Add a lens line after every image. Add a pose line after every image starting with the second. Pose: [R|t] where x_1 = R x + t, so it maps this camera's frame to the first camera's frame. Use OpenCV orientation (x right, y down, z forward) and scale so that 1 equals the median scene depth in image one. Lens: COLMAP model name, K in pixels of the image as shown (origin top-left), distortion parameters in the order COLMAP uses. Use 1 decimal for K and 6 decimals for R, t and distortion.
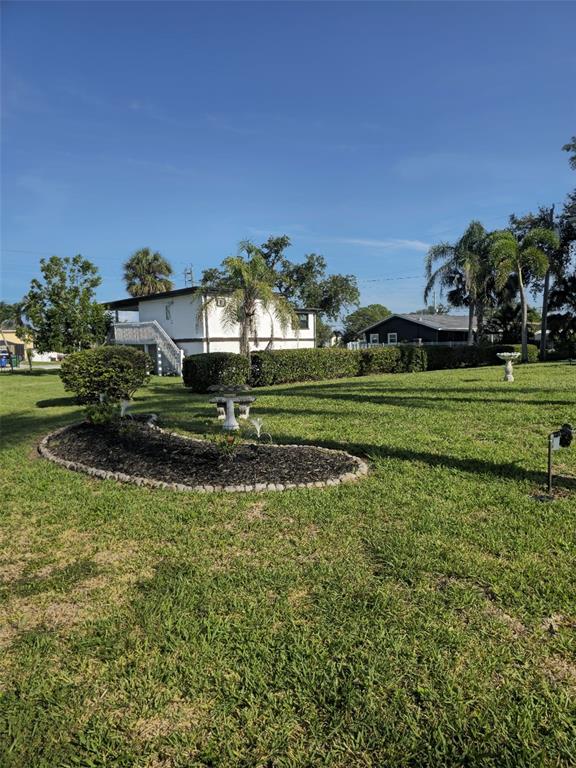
lens RADIAL K [[509.4, 0, 284.3], [0, 509.4, 381.9], [0, 0, 1]] dist [0.069921, -0.057489]
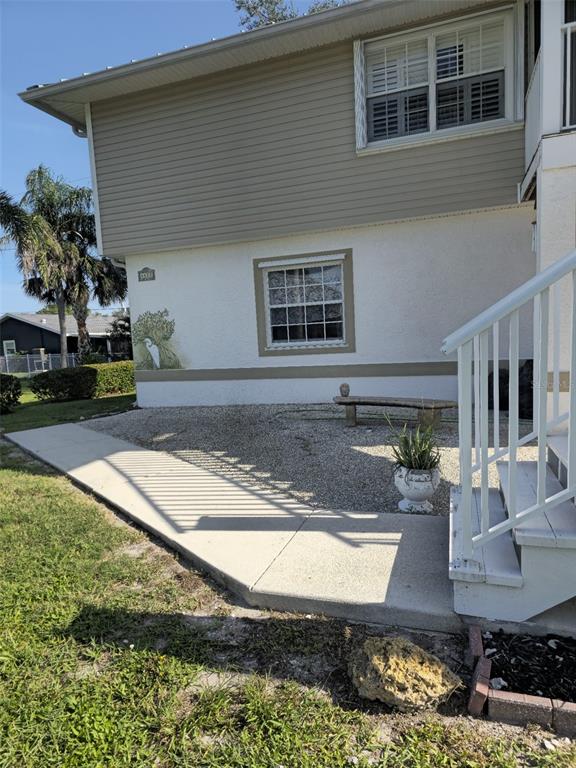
lens RADIAL K [[509.4, 0, 280.9], [0, 509.4, 383.9], [0, 0, 1]] dist [0.069921, -0.057489]
pose [[0.877992, -0.066201, 0.474075, 0.920780], [0.063696, 0.997741, 0.021361, -0.130666], [-0.474418, 0.011442, 0.880226, 0.929168]]
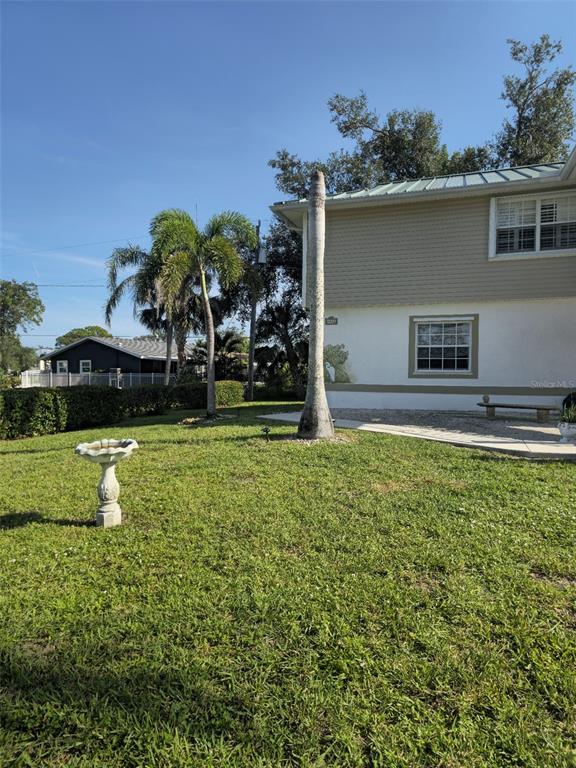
lens RADIAL K [[509.4, 0, 289.7], [0, 509.4, 382.7], [0, 0, 1]] dist [0.069921, -0.057489]
pose [[0.868047, 0.016790, 0.496199, 0.424791], [0.007792, 0.998844, -0.047430, -0.092171], [-0.496422, 0.045038, 0.866912, 0.727000]]
